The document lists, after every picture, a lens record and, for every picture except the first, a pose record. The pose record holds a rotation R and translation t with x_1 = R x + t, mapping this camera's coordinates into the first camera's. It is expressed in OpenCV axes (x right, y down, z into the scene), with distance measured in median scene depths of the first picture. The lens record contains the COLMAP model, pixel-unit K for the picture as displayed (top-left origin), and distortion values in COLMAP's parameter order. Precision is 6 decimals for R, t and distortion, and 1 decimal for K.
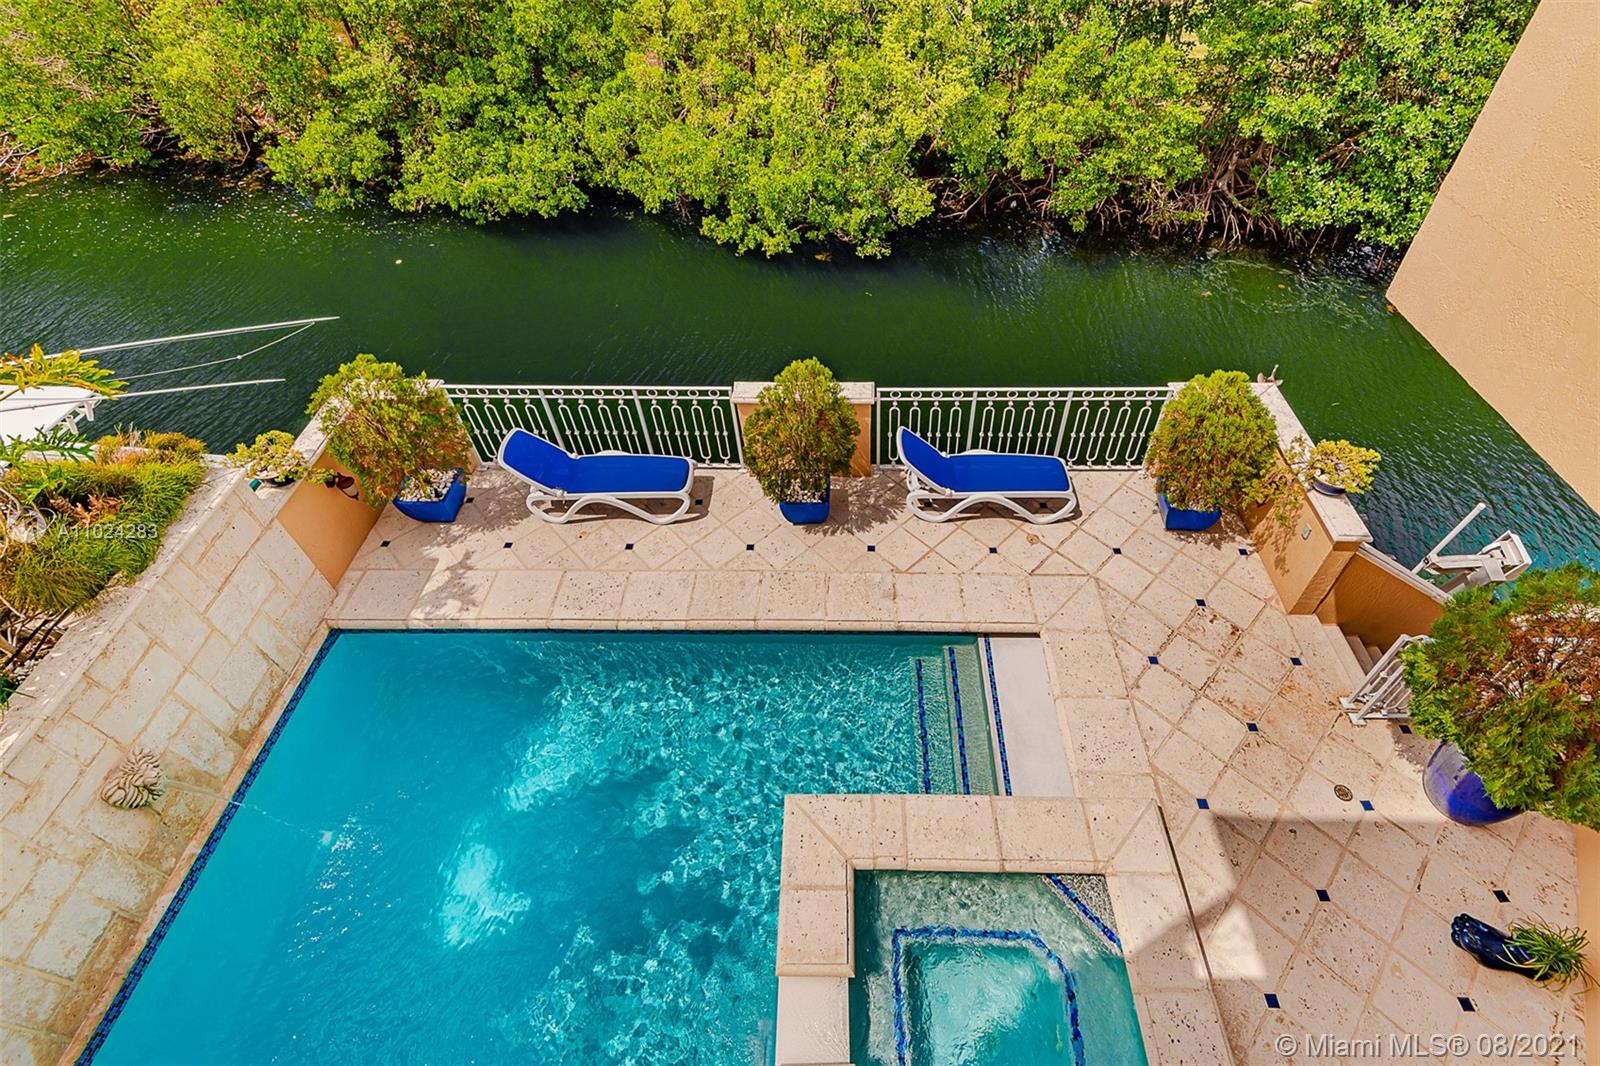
lens RADIAL K [[738.4, 0, 800.0], [0, 738.4, 533.0], [0, 0, 1]] dist [0.000996, 0.000064]
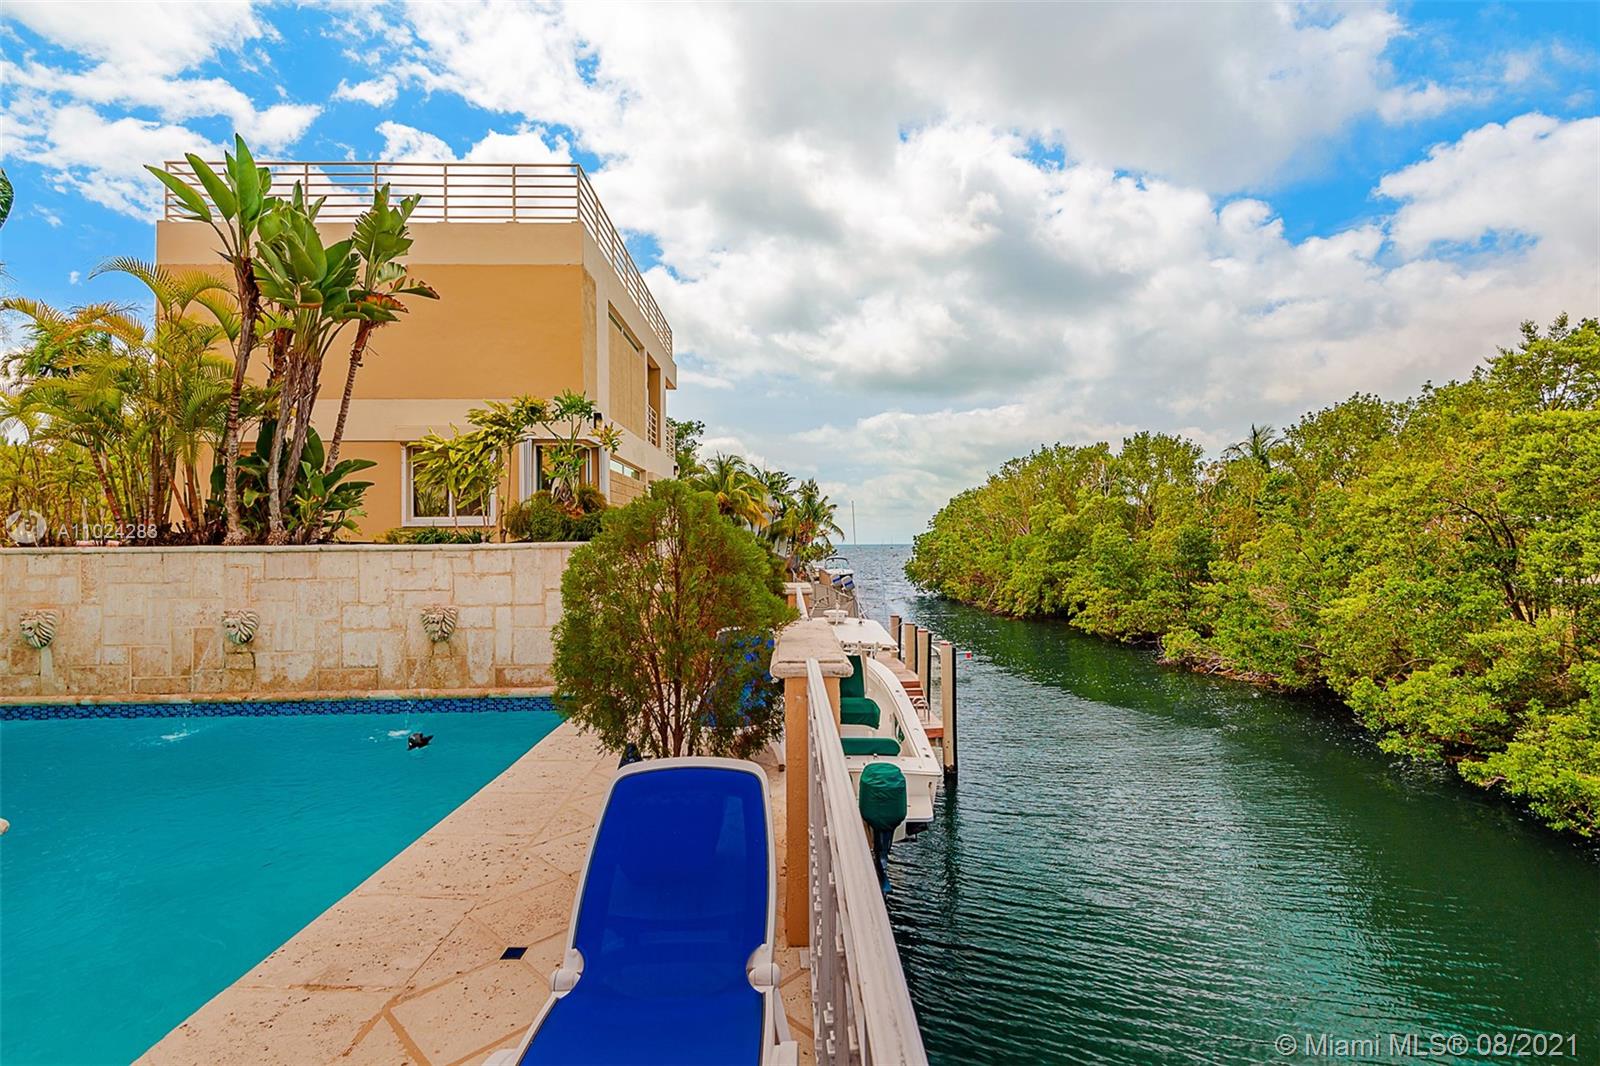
lens RADIAL K [[738.4, 0, 800.0], [0, 738.4, 533.0], [0, 0, 1]] dist [0.000996, 0.000064]
pose [[0.087540, -0.012088, -0.996088, 0.683706], [-0.717812, 0.692557, -0.071489, -0.218117], [0.690712, 0.721262, 0.051950, 1.116637]]
